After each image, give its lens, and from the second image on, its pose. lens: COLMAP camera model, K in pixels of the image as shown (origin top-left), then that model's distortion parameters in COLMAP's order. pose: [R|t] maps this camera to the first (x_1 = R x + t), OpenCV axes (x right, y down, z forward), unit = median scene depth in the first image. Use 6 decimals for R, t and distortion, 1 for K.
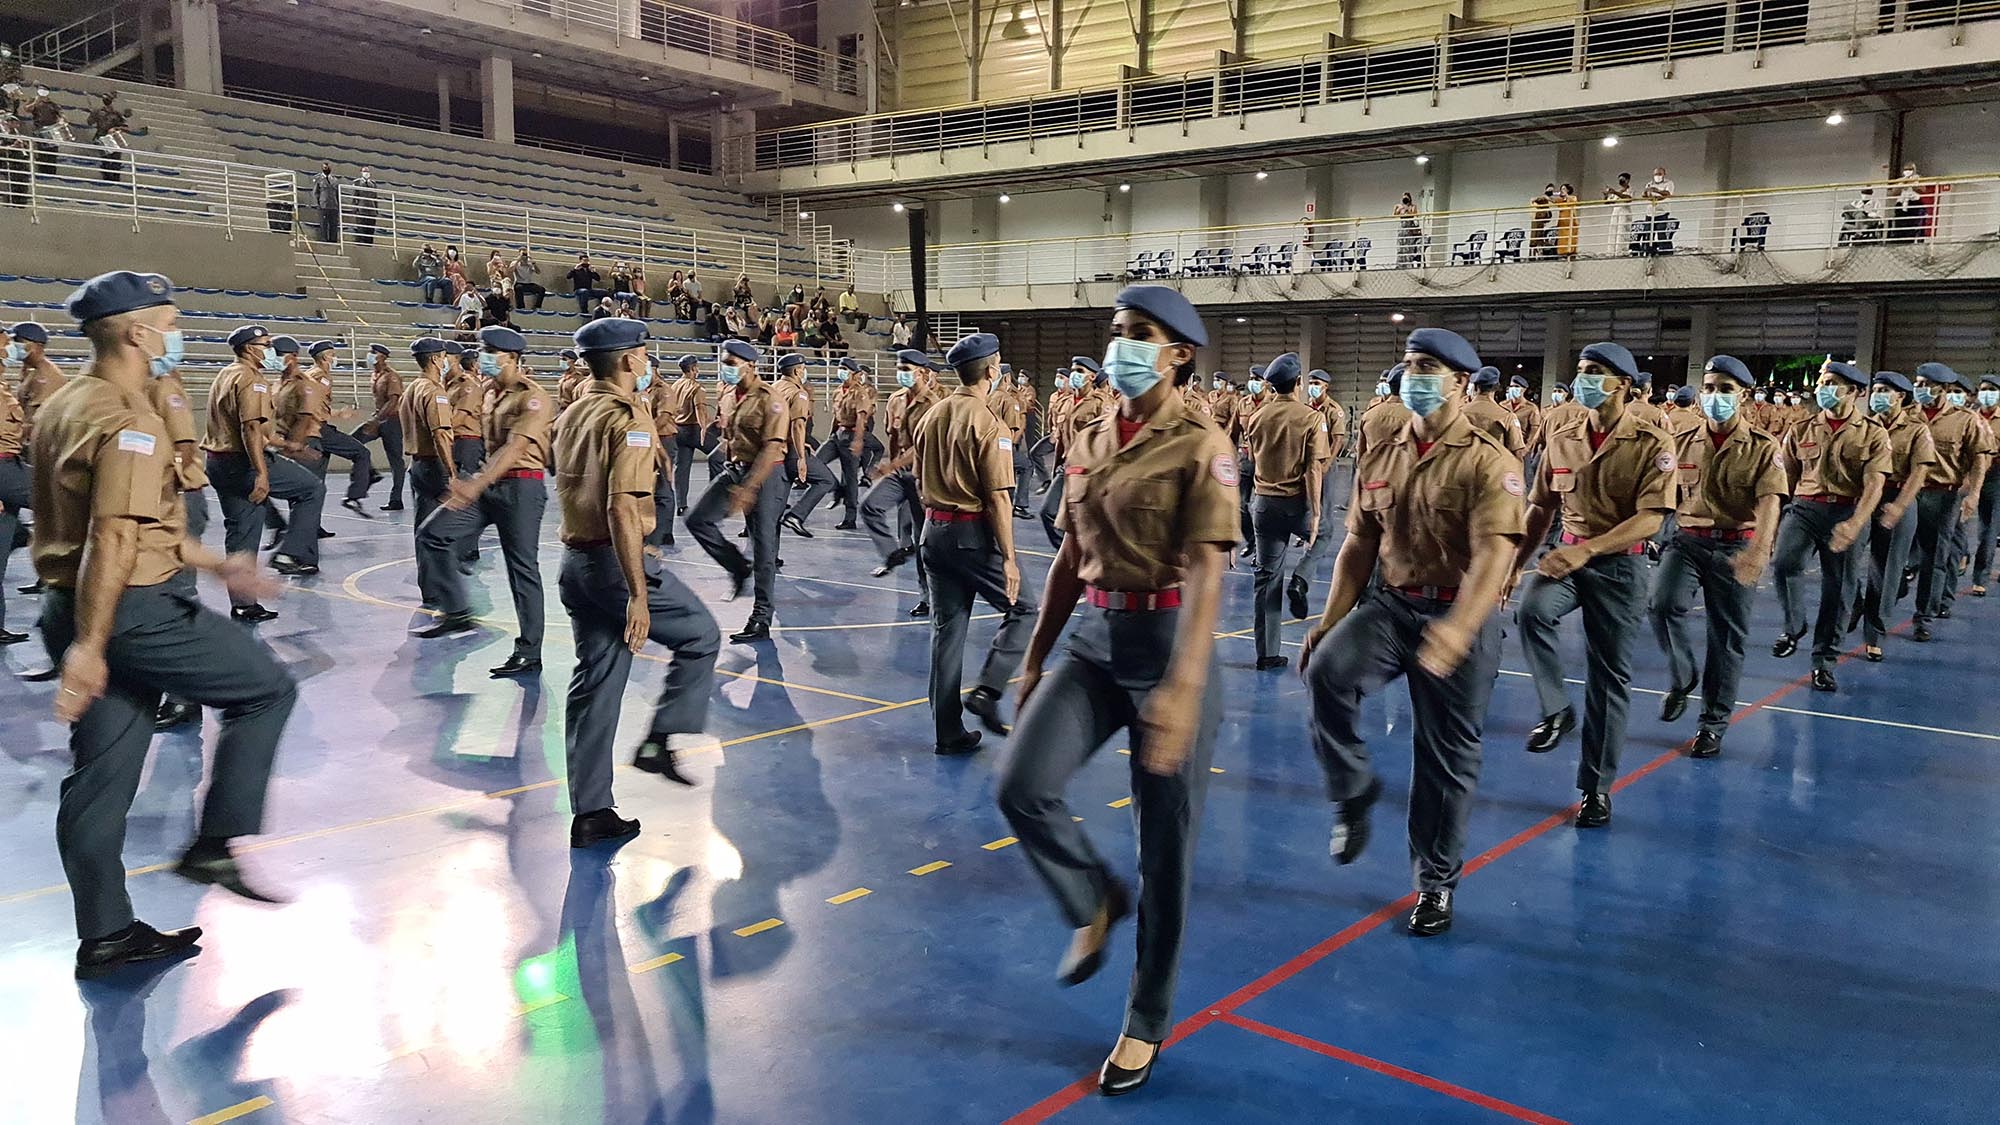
lens RADIAL K [[1524.2, 0, 1000.0], [0, 1524.2, 562.5], [0, 0, 1]] dist [0.070356, -0.006808]
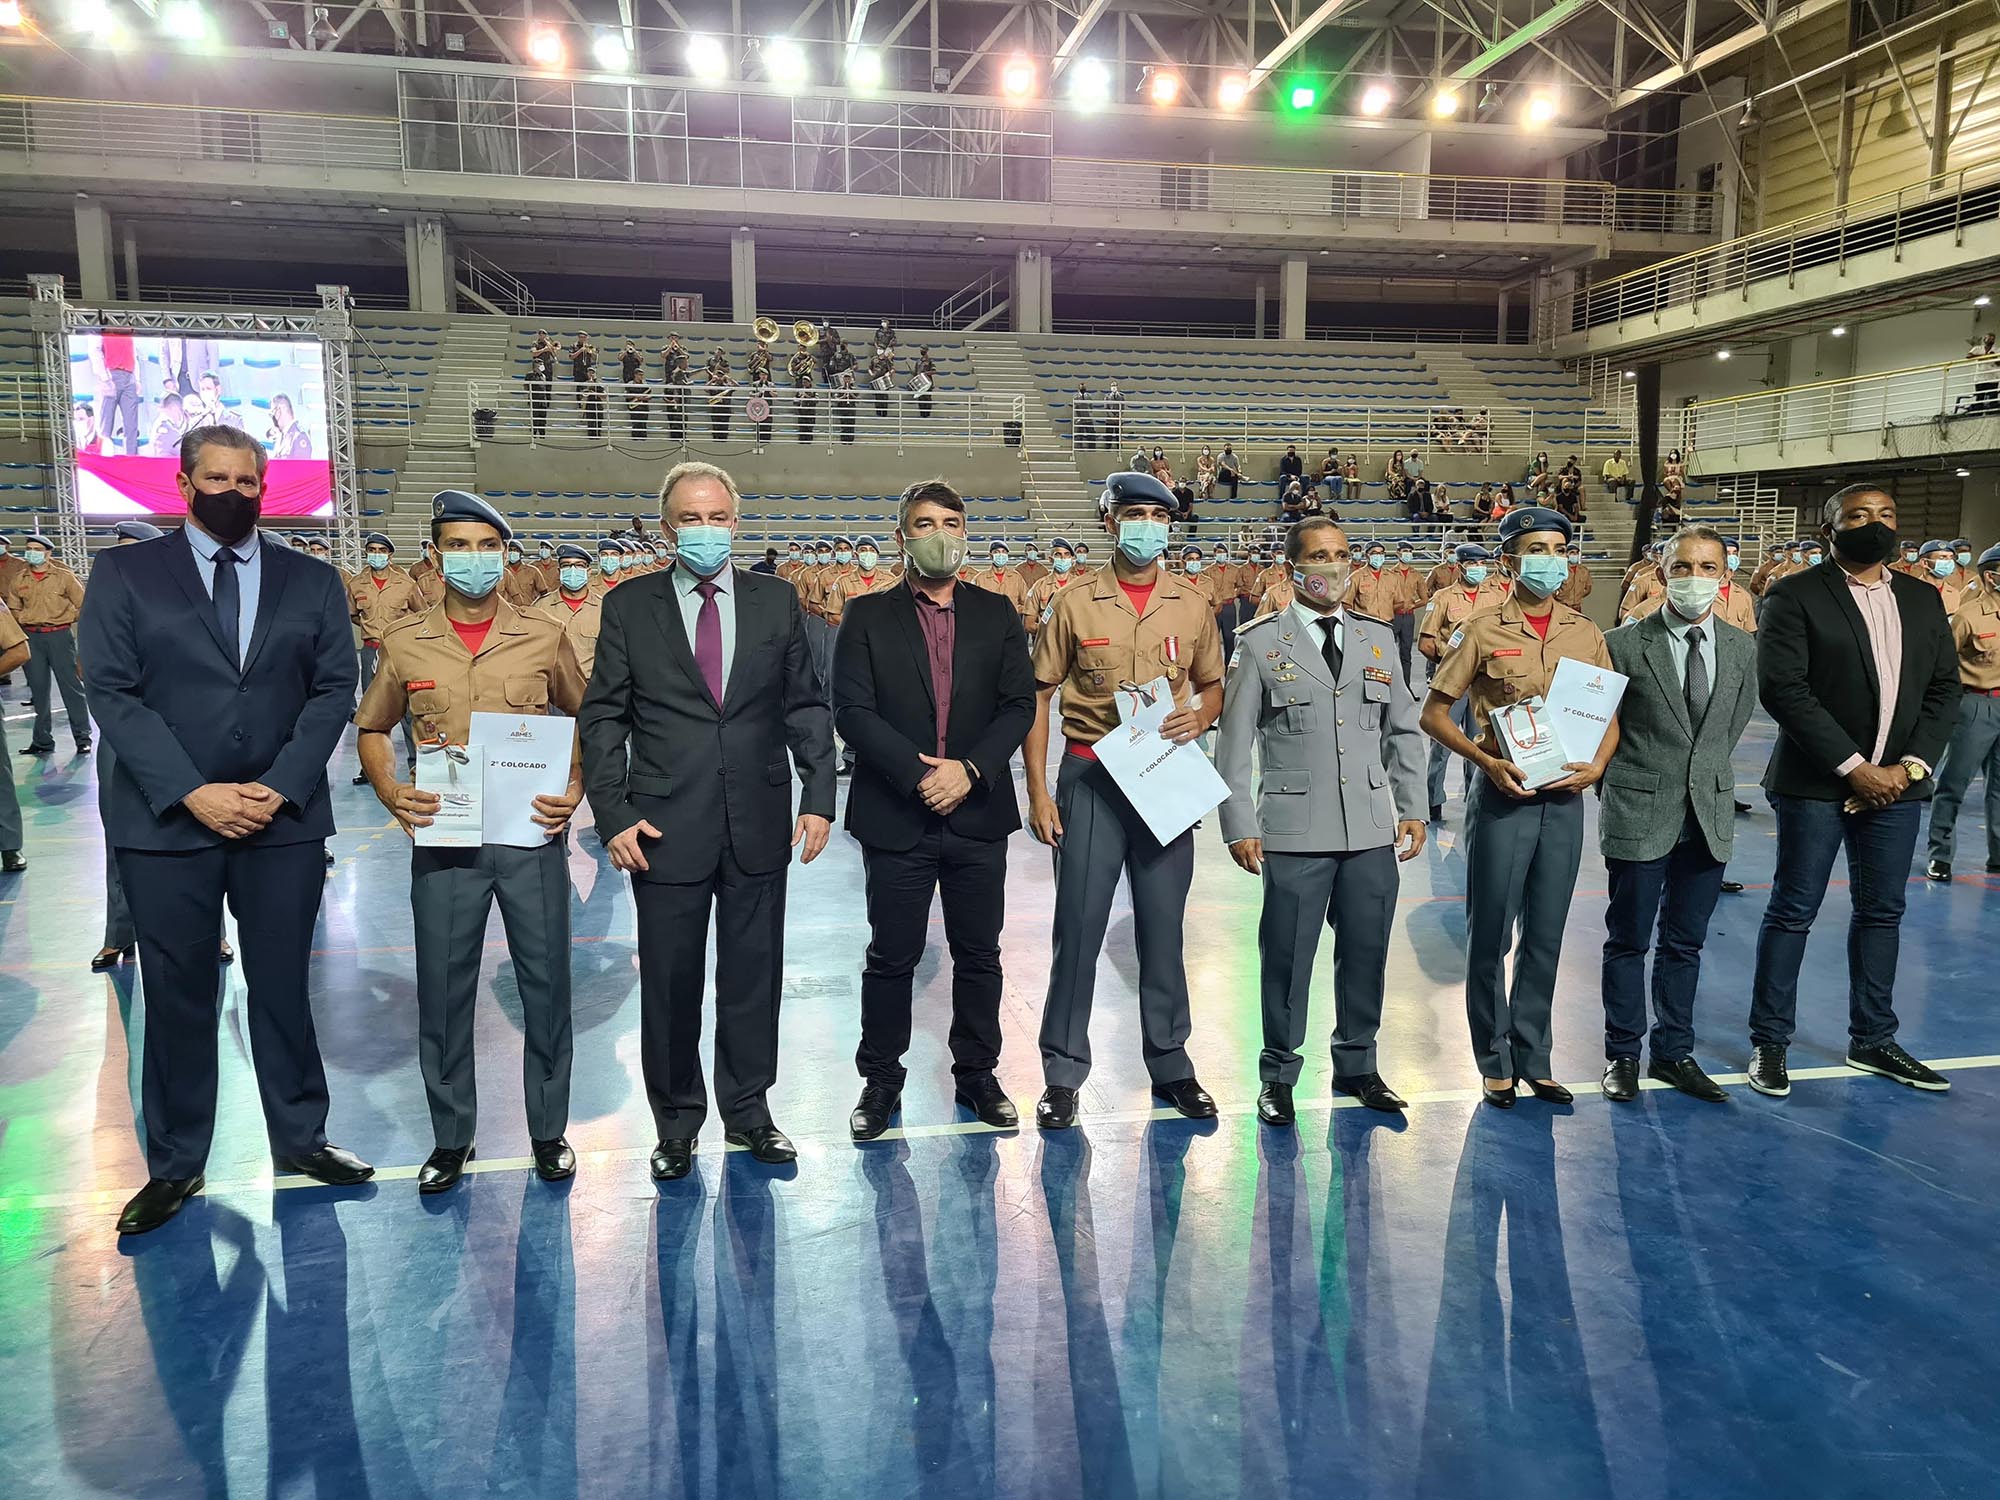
lens RADIAL K [[1509.8, 0, 1009.5], [0, 1509.8, 746.9], [0, 0, 1]] dist [0.074105, -0.059773]
pose [[0.774589, 0.058537, -0.629750, 0.201334], [-0.055639, 0.998154, 0.024345, -0.007246], [0.630013, 0.016182, 0.776416, 0.068187]]
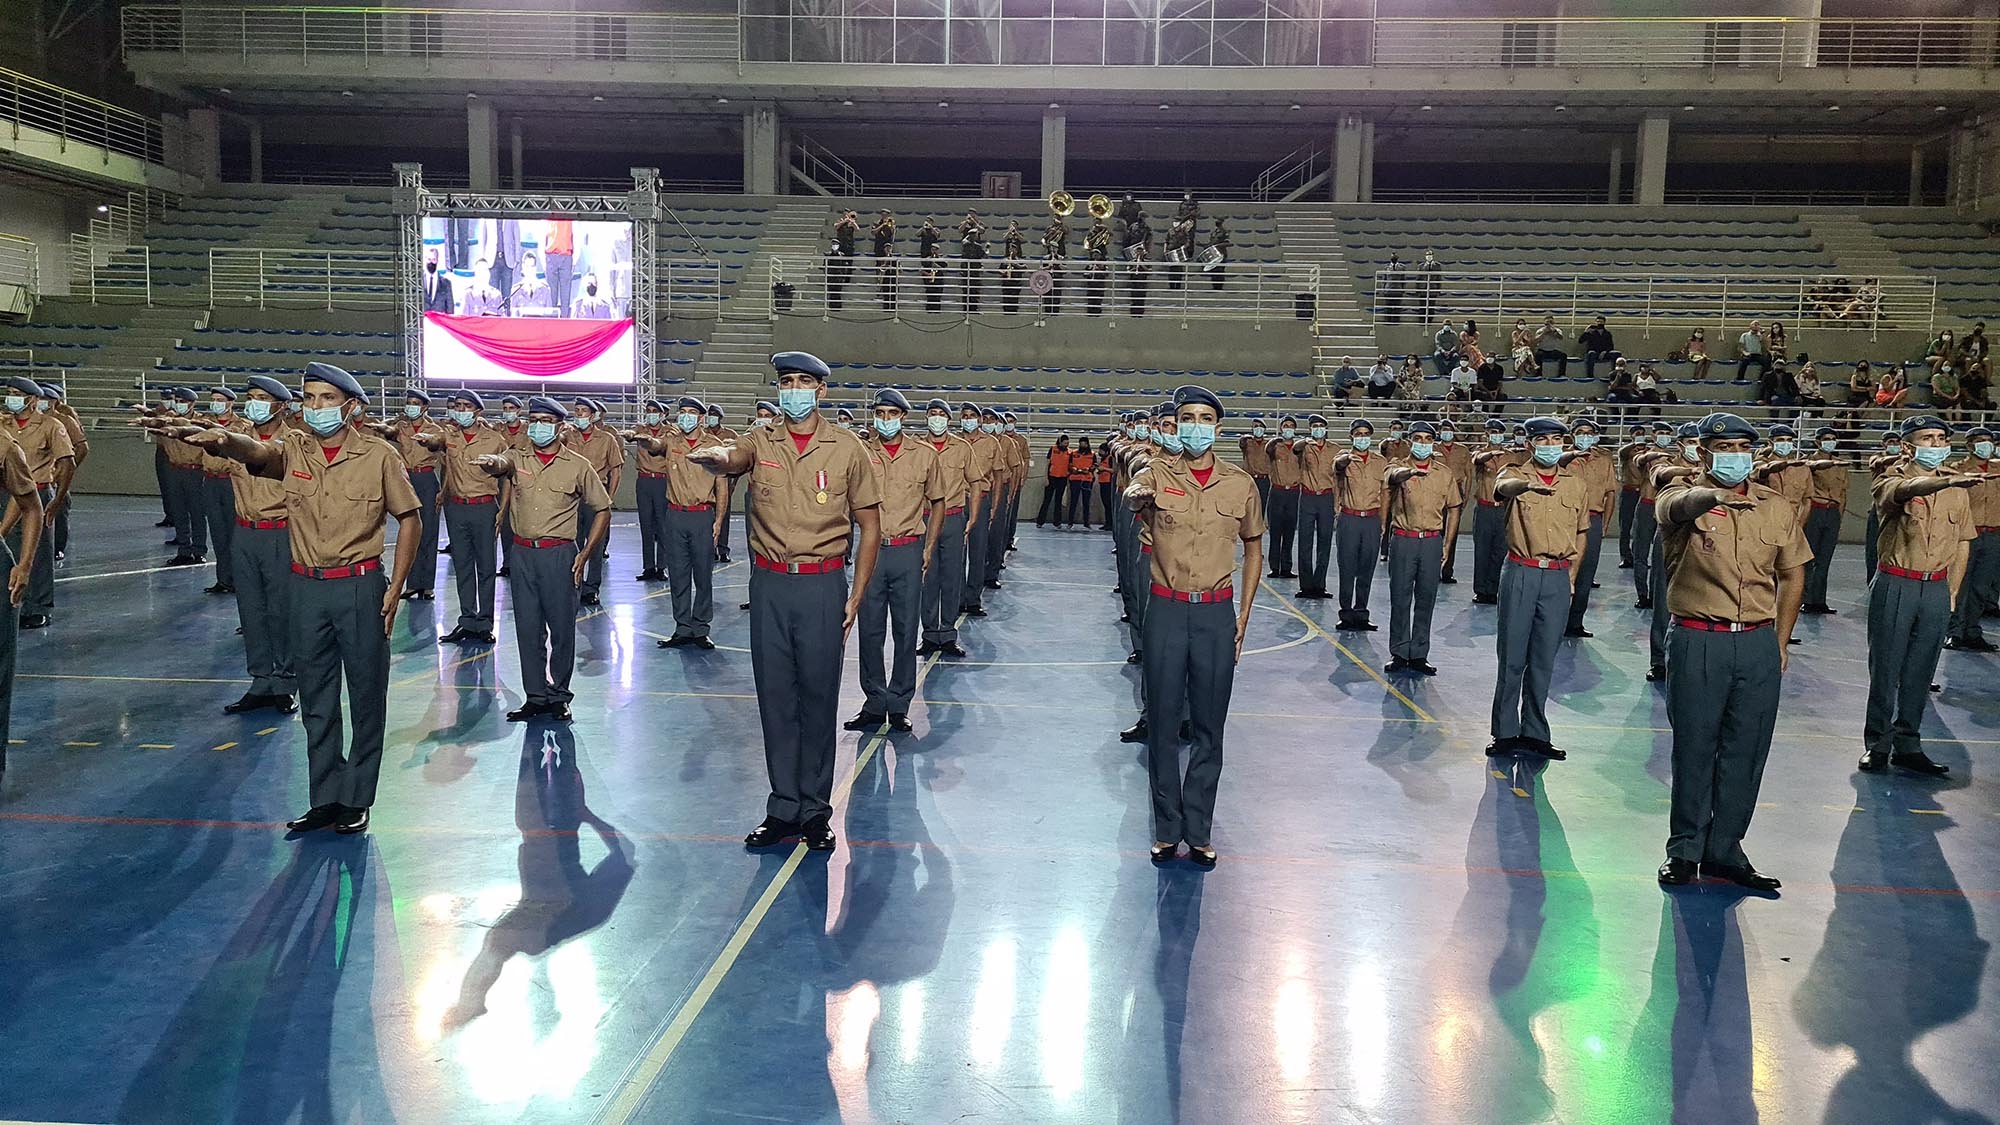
lens RADIAL K [[1488.5, 0, 998.8], [0, 1488.5, 574.9], [0, 0, 1]] dist [0.075612, -0.068384]
pose [[0.589695, 0.070743, -0.804522, 0.212433], [-0.102078, 0.994696, 0.012645, -0.012731], [0.801149, 0.074667, 0.593789, 0.131232]]
